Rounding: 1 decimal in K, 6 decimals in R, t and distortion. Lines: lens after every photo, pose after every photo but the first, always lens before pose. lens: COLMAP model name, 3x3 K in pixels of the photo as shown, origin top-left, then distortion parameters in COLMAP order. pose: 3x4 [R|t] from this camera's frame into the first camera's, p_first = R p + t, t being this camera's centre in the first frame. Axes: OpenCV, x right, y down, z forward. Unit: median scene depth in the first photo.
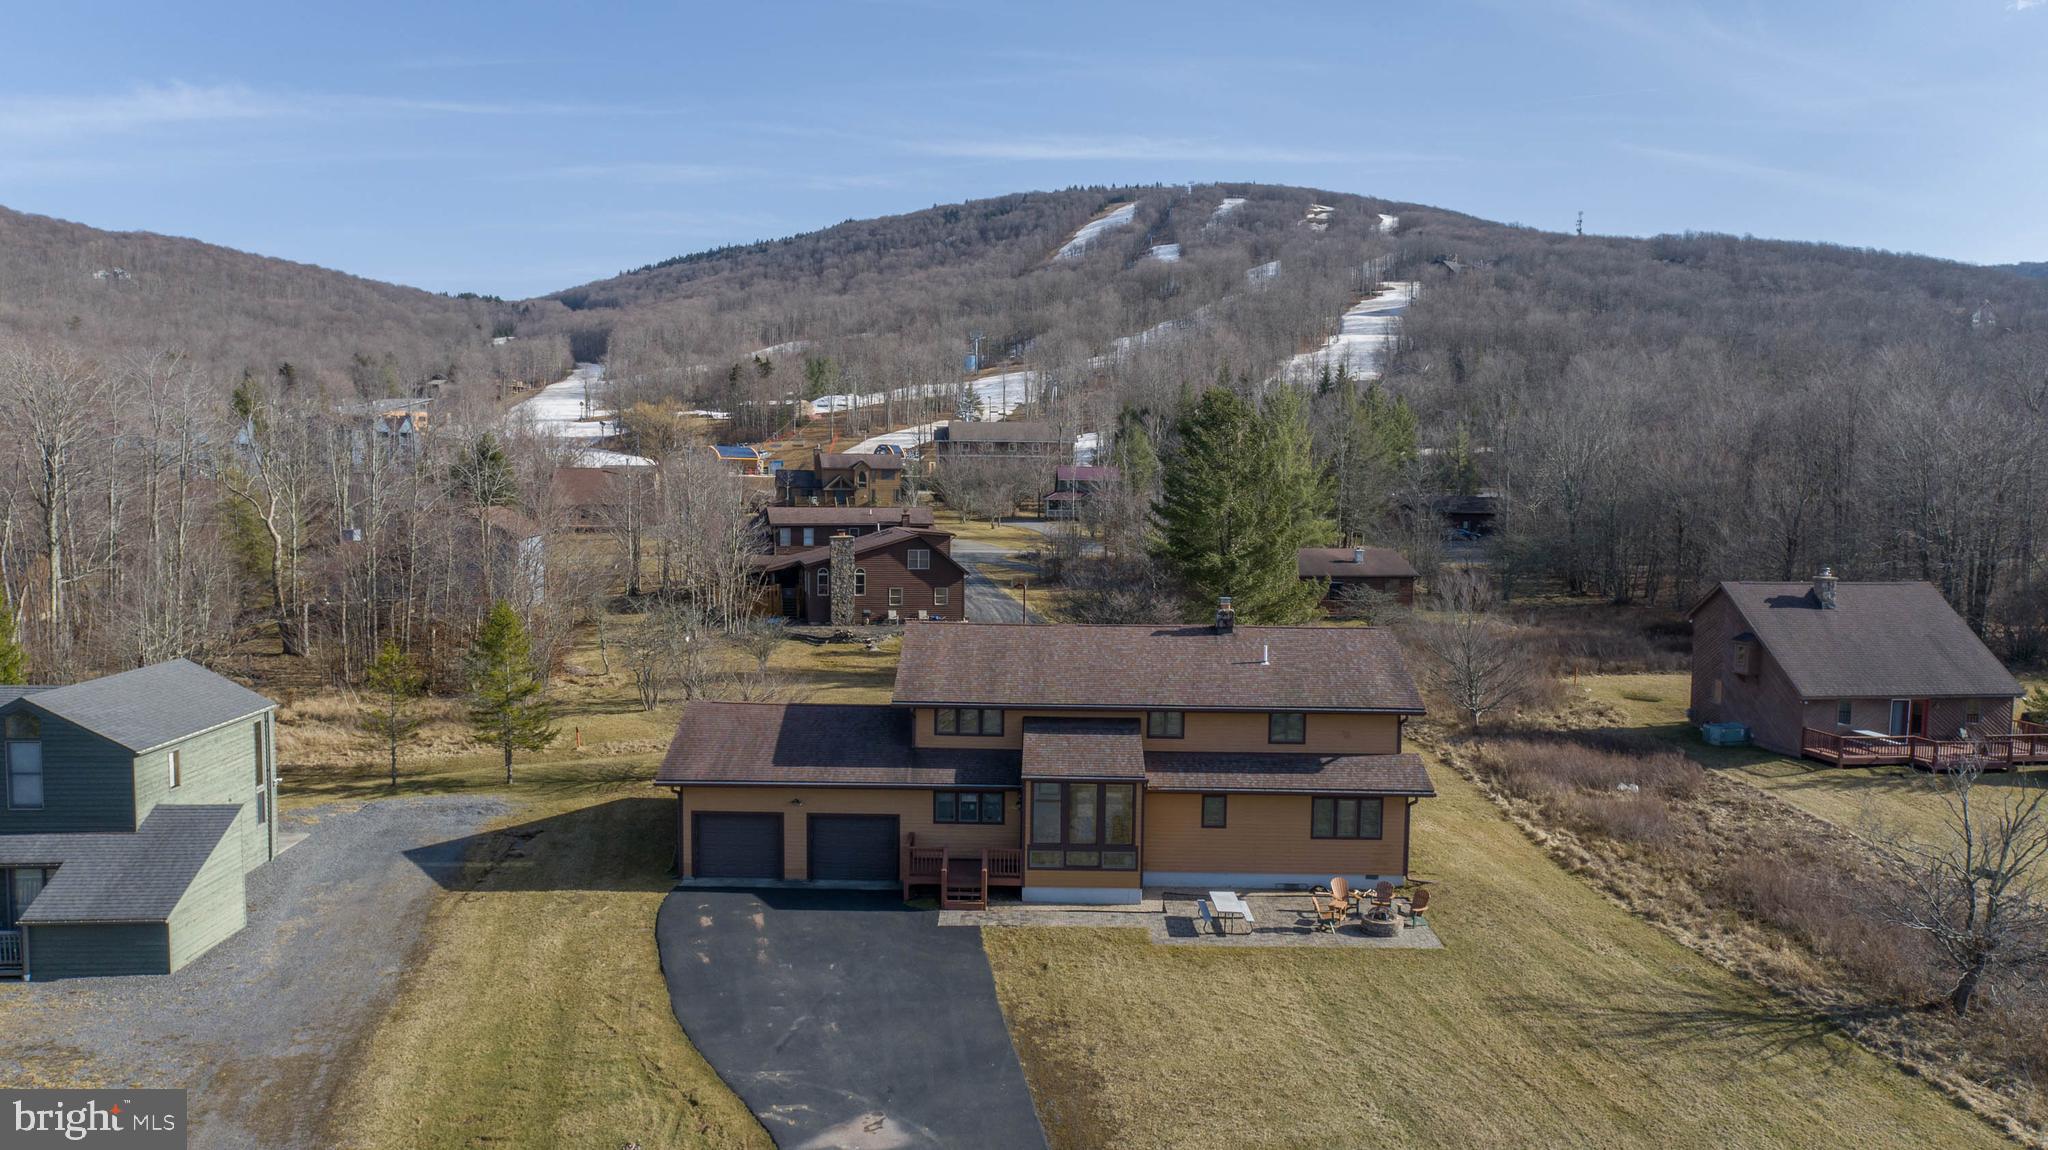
lens RADIAL K [[1391.9, 0, 1023.0], [0, 1391.9, 578.0], [0, 0, 1]] dist [-0.010606, 0.012517]
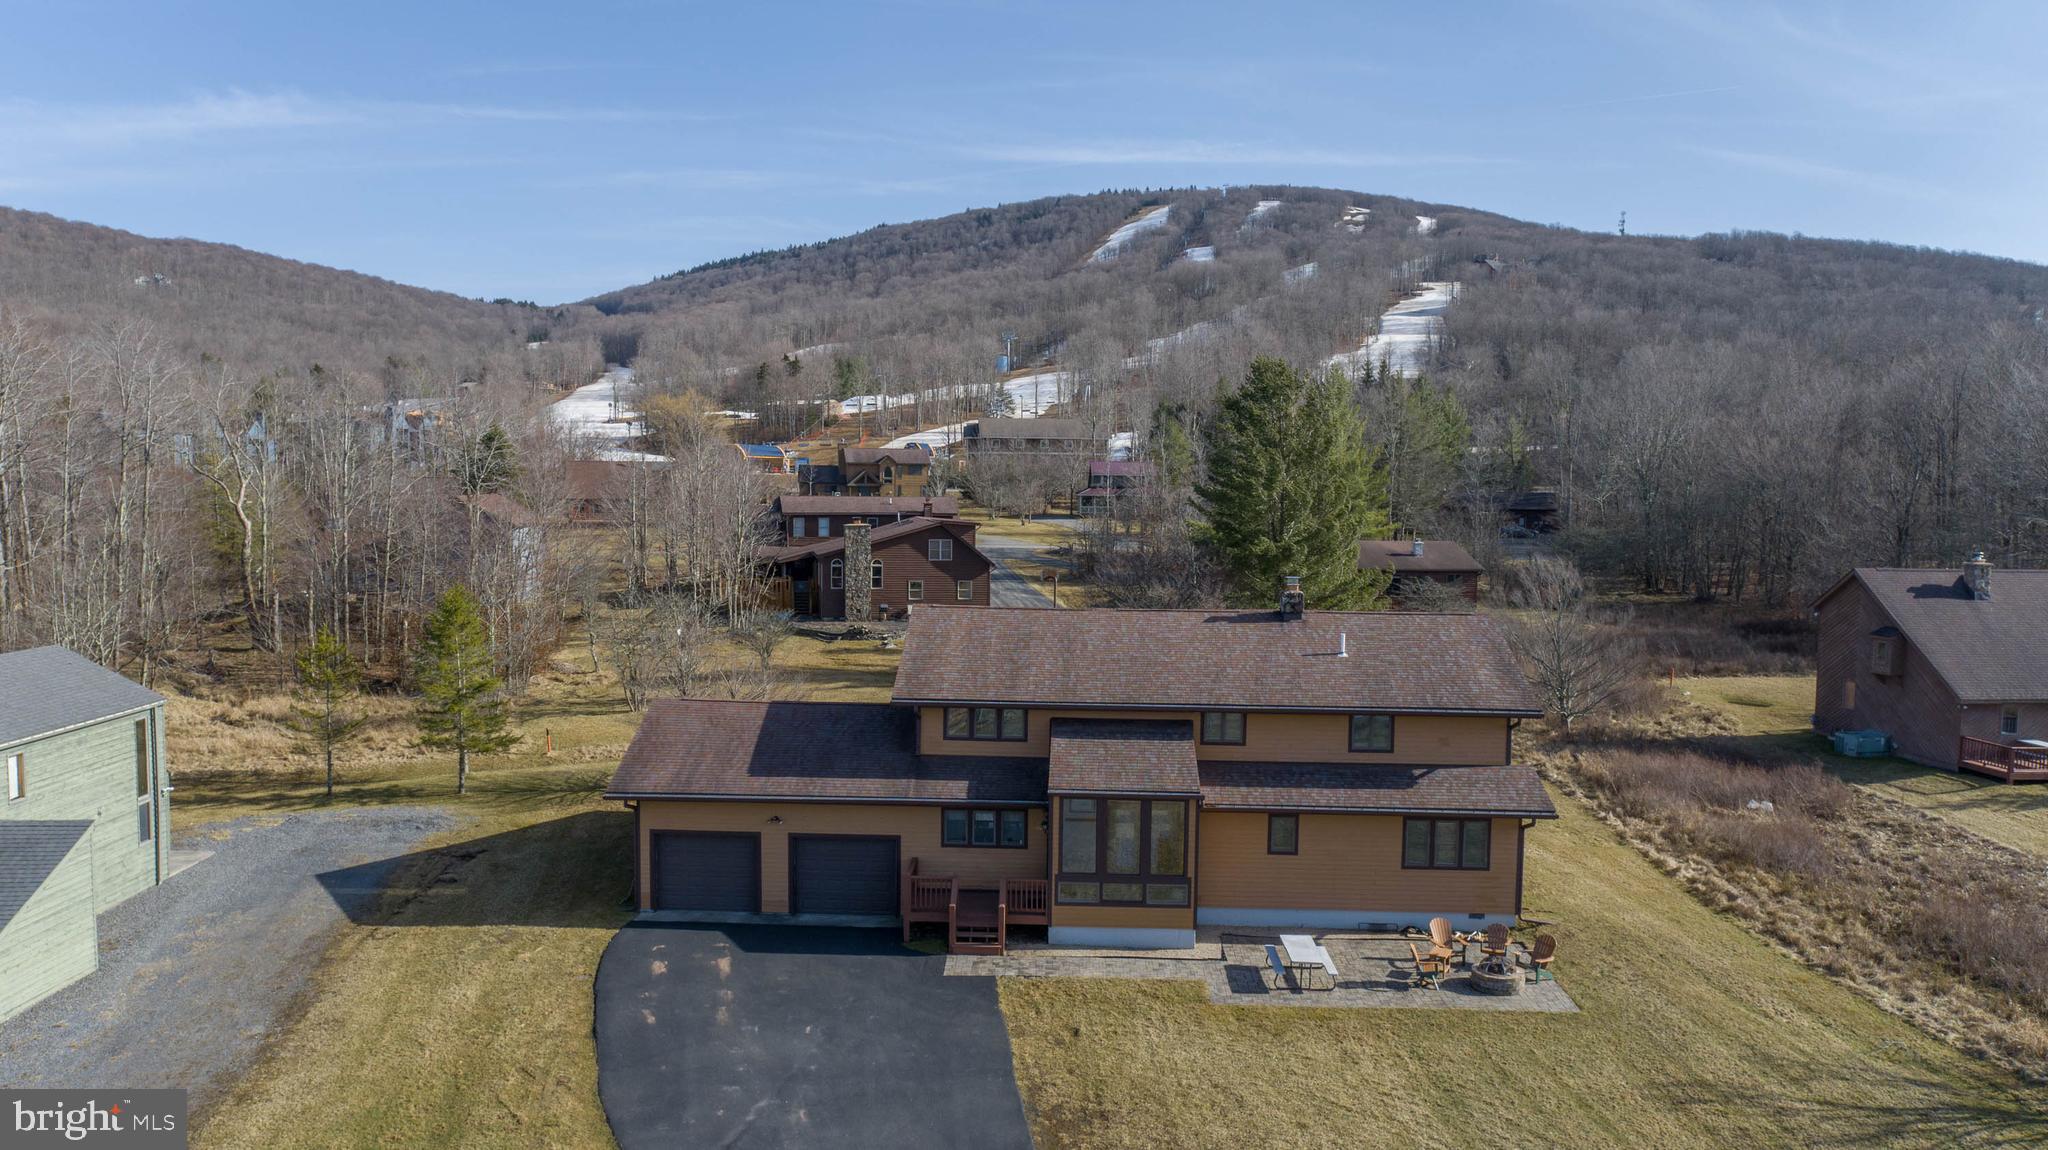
lens RADIAL K [[1391.9, 0, 1023.0], [0, 1391.9, 578.0], [0, 0, 1]] dist [-0.010606, 0.012517]
pose [[0.999722, 0.002170, -0.023464, 0.001960], [-0.002276, 0.999987, -0.004504, 0.013331], [0.023454, 0.004556, 0.999715, 0.113557]]
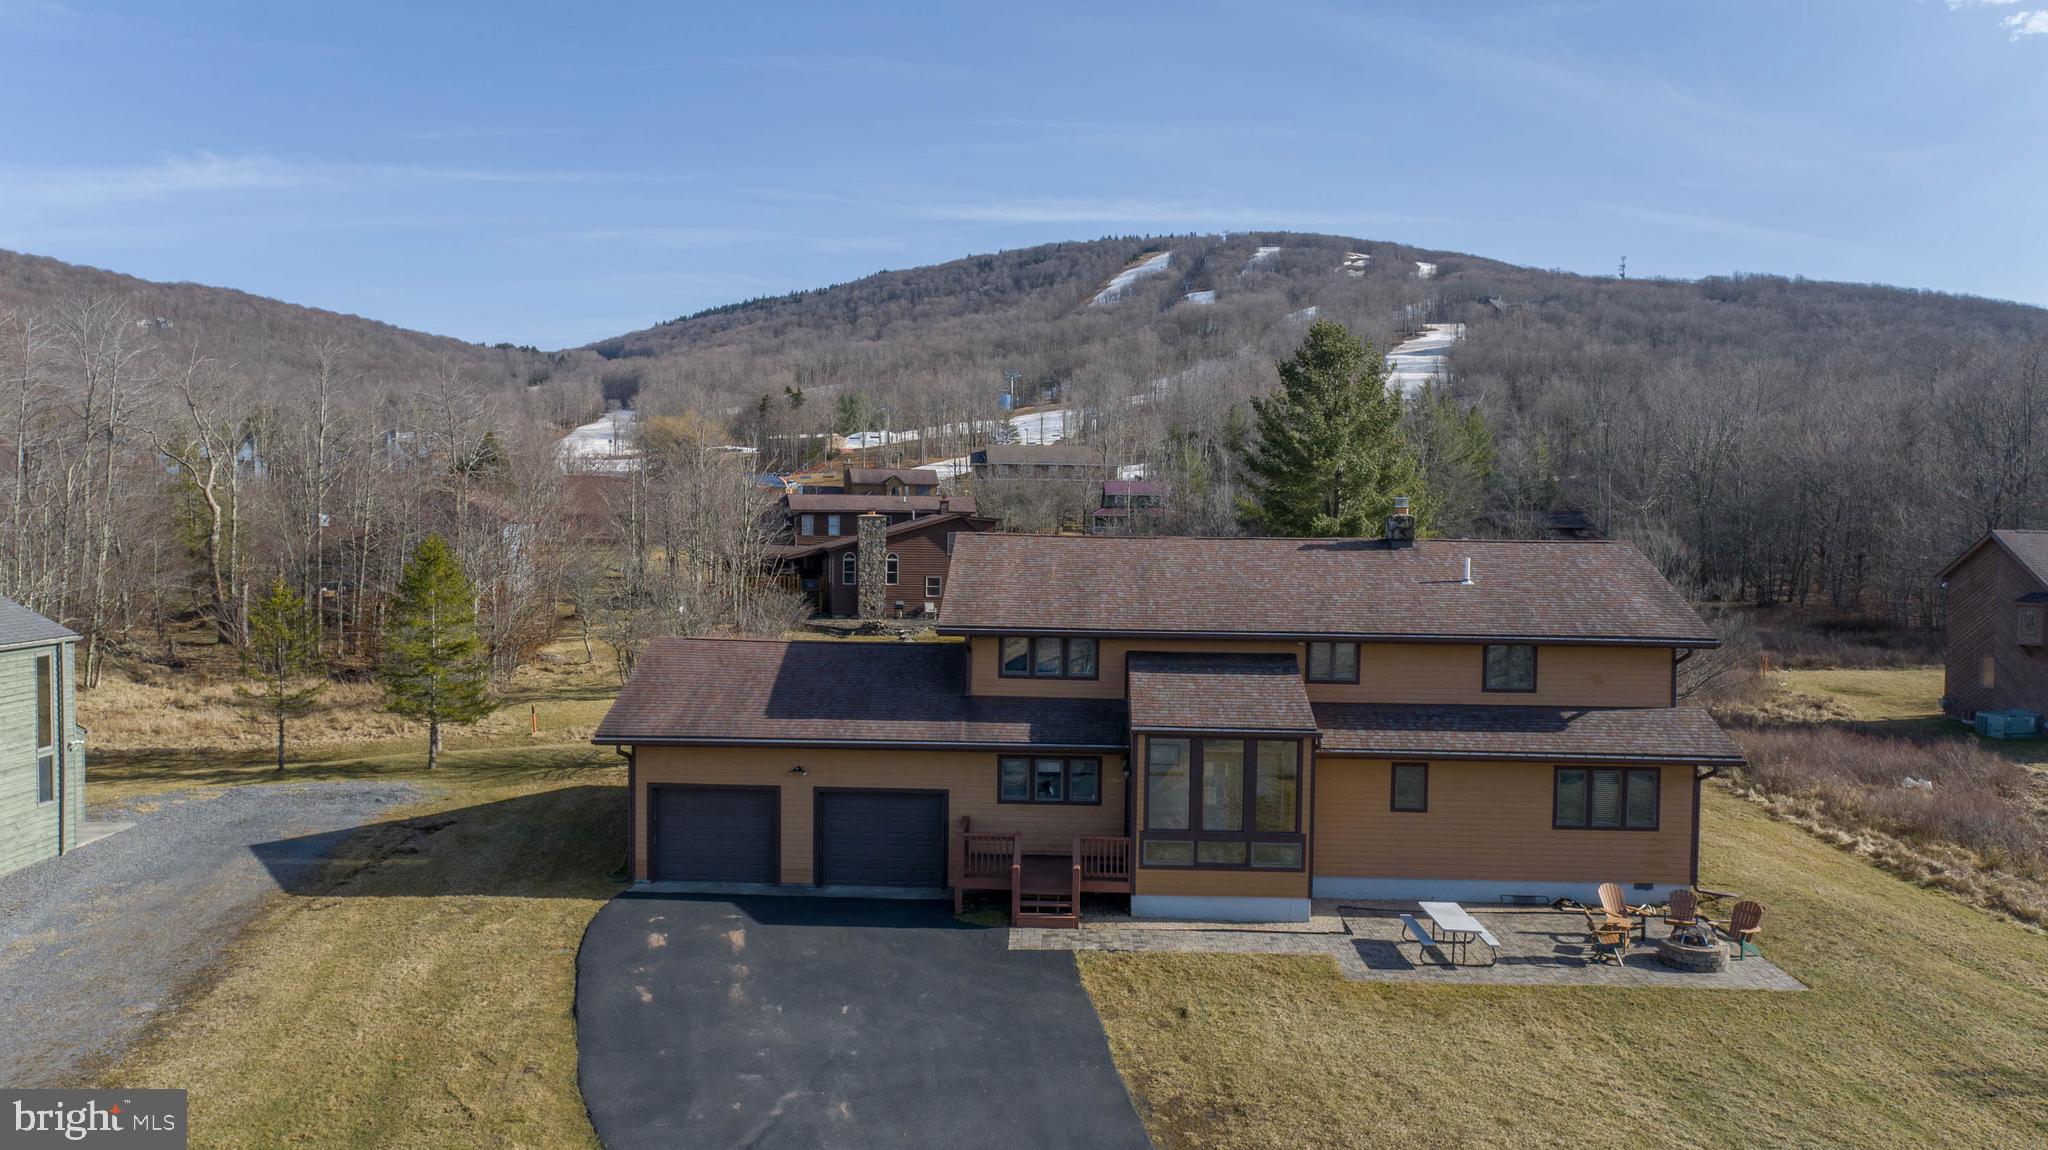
lens RADIAL K [[1391.9, 0, 1023.0], [0, 1391.9, 578.0], [0, 0, 1]] dist [-0.010606, 0.012517]
pose [[0.999740, 0.002362, -0.022695, -0.023572], [-0.003246, 0.999233, -0.039025, 0.059475], [0.022585, 0.039088, 0.998980, 0.200410]]
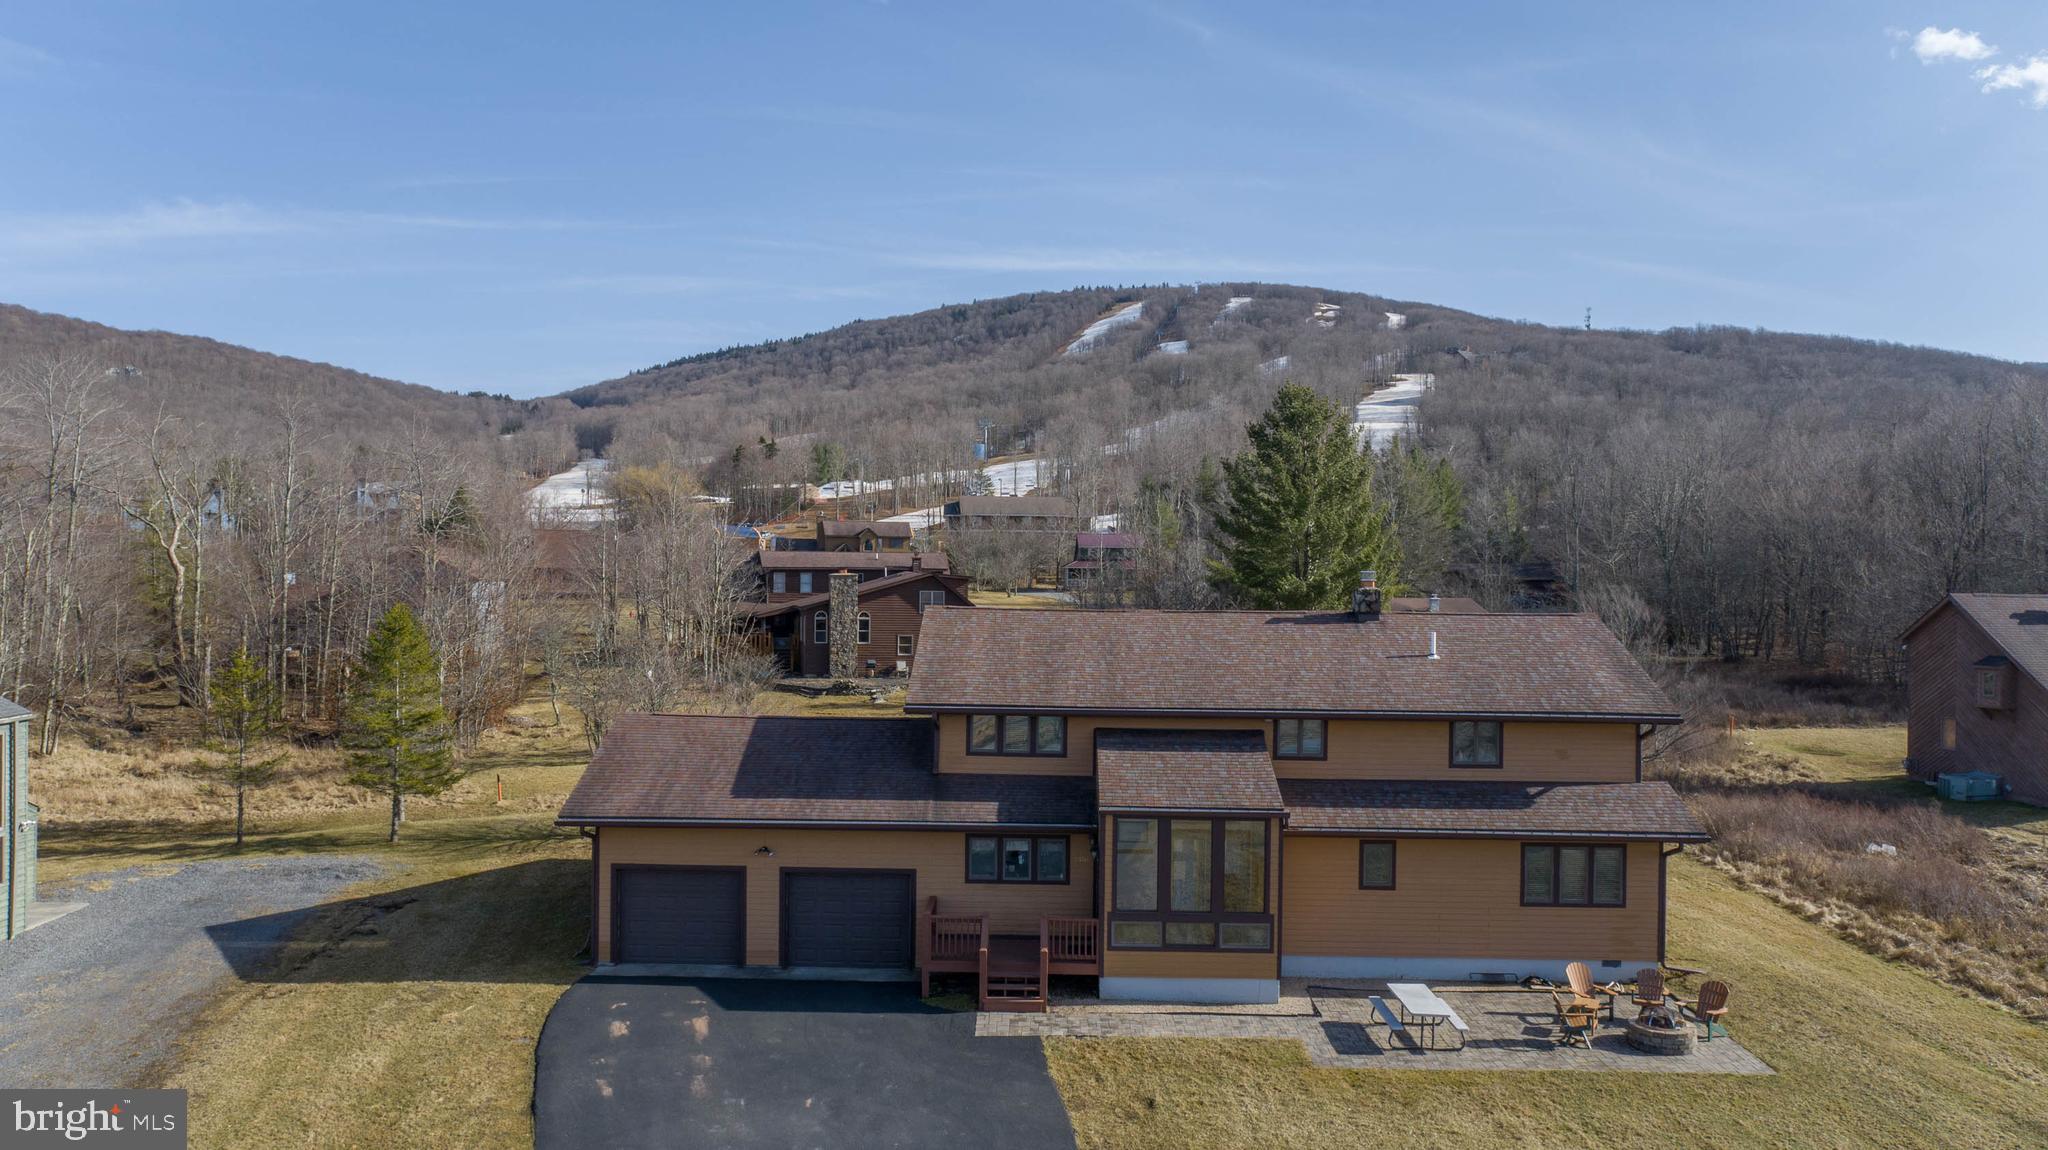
lens RADIAL K [[1391.9, 0, 1023.0], [0, 1391.9, 578.0], [0, 0, 1]] dist [-0.010606, 0.012517]
pose [[0.999990, 0.000131, -0.004434, -0.021339], [-0.000454, 0.997339, -0.072900, 0.049746], [0.004413, 0.072901, 0.997329, 0.199633]]
